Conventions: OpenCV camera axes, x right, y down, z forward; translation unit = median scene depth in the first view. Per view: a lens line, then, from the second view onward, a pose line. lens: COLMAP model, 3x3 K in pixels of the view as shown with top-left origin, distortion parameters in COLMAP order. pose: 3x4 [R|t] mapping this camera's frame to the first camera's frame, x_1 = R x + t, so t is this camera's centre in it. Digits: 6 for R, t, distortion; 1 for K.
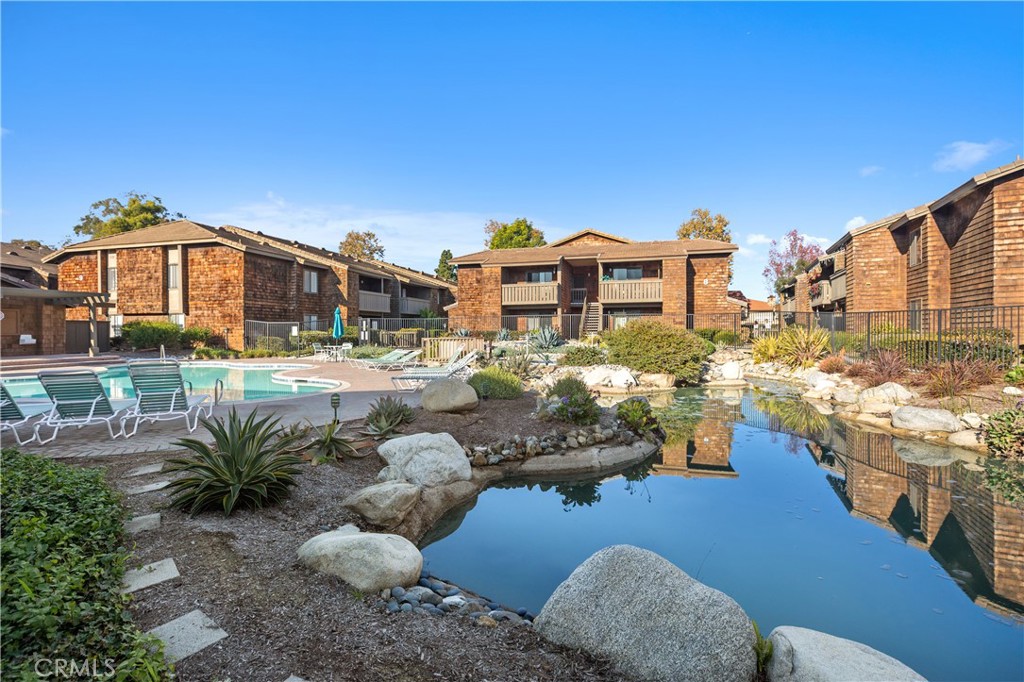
lens RADIAL K [[464.8, 0, 512.2], [0, 464.8, 334.0], [0, 0, 1]] dist [0.006815, -0.000700]
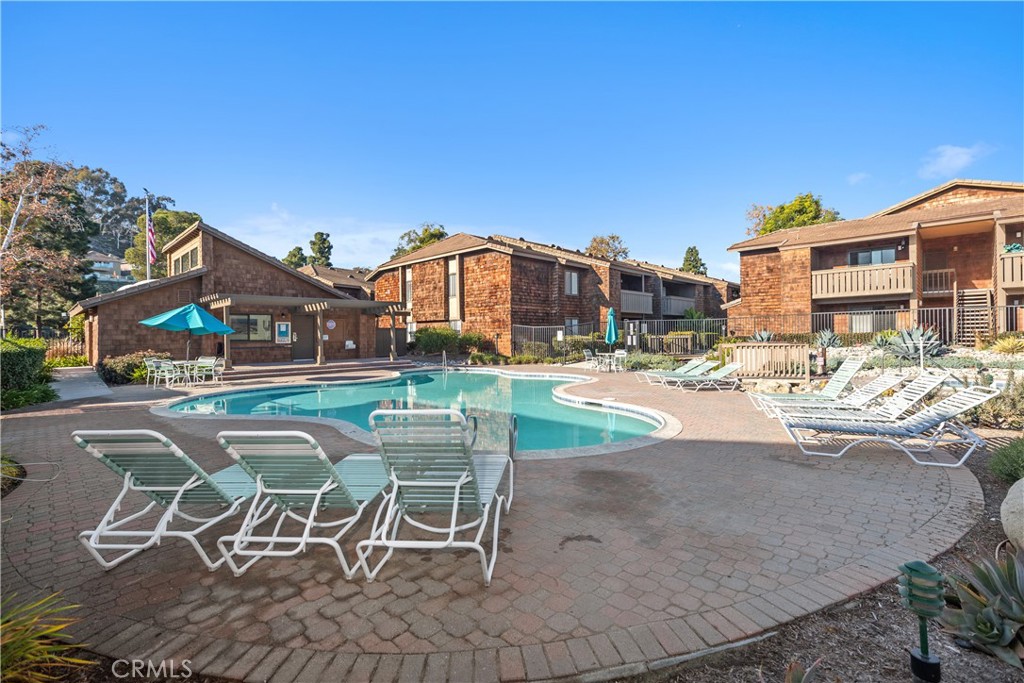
lens RADIAL K [[464.8, 0, 516.8], [0, 464.8, 335.7], [0, 0, 1]] dist [0.006815, -0.000700]
pose [[0.881758, -0.006958, -0.471651, -0.093764], [0.005131, 0.999974, -0.005158, -0.001863], [0.471674, 0.002128, 0.881770, 0.128307]]
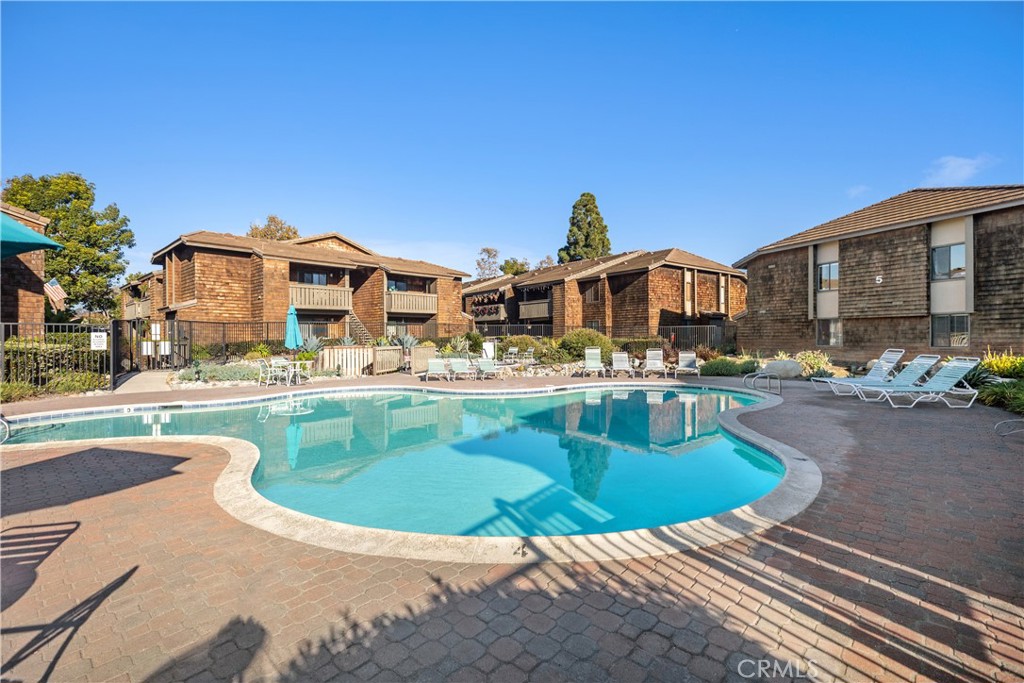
lens RADIAL K [[464.8, 0, 508.9], [0, 464.8, 340.9], [0, 0, 1]] dist [0.006815, -0.000700]
pose [[0.469657, -0.010176, 0.882790, -0.620657], [0.008643, 0.999939, 0.006929, -0.005963], [-0.882807, 0.004376, 0.469716, 0.274649]]
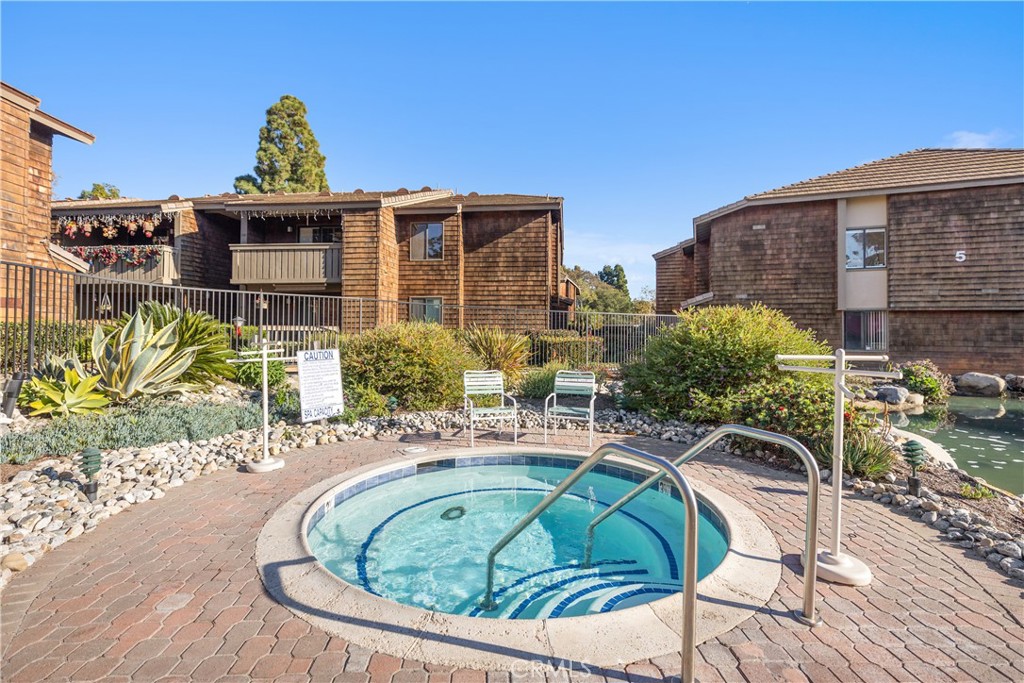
lens RADIAL K [[464.8, 0, 506.2], [0, 464.8, 330.3], [0, 0, 1]] dist [0.006815, -0.000700]
pose [[-0.288898, -0.005142, 0.957346, -0.040642], [-0.007071, 0.999970, 0.003237, -0.009576], [-0.957334, -0.005834, -0.288925, 0.730477]]
